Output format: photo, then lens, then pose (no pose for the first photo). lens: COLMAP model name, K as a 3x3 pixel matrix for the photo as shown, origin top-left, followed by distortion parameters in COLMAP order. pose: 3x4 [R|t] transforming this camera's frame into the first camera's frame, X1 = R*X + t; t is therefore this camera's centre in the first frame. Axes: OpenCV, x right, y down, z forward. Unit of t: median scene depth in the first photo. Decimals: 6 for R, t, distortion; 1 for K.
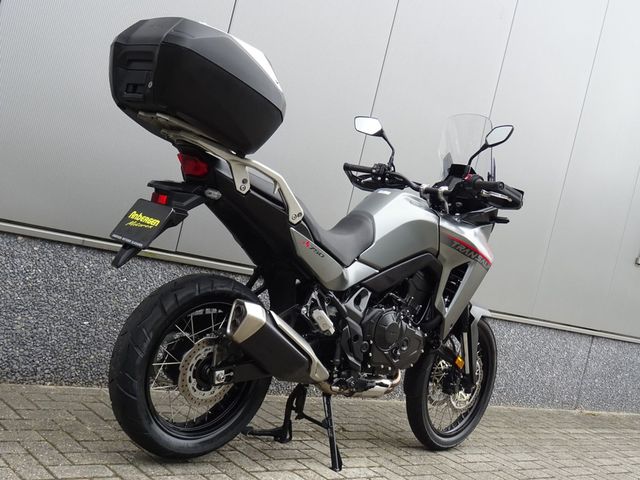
lens RADIAL K [[818.2, 0, 320.3], [0, 818.2, 240.4], [0, 0, 1]] dist [-0.030608, 0.000000]
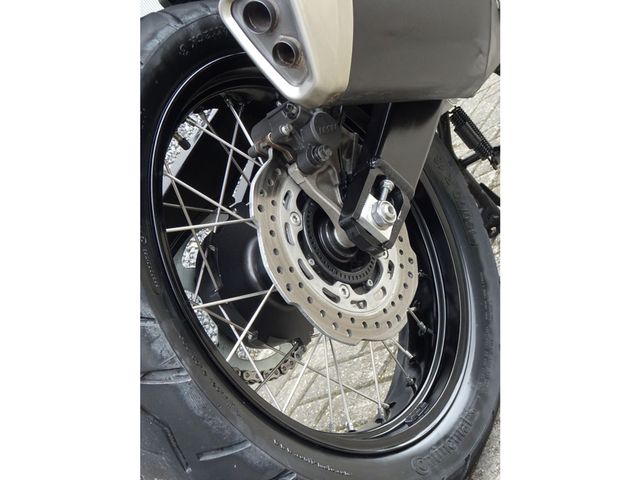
lens RADIAL K [[1154.9, 0, 319.8], [0, 1154.9, 240.3], [0, 0, 1]] dist [-0.028847, 0.000000]
pose [[0.619861, -0.781955, -0.065712, -0.113344], [0.774737, 0.596523, 0.209625, 0.057795], [-0.124719, -0.180848, 0.975571, 0.551269]]
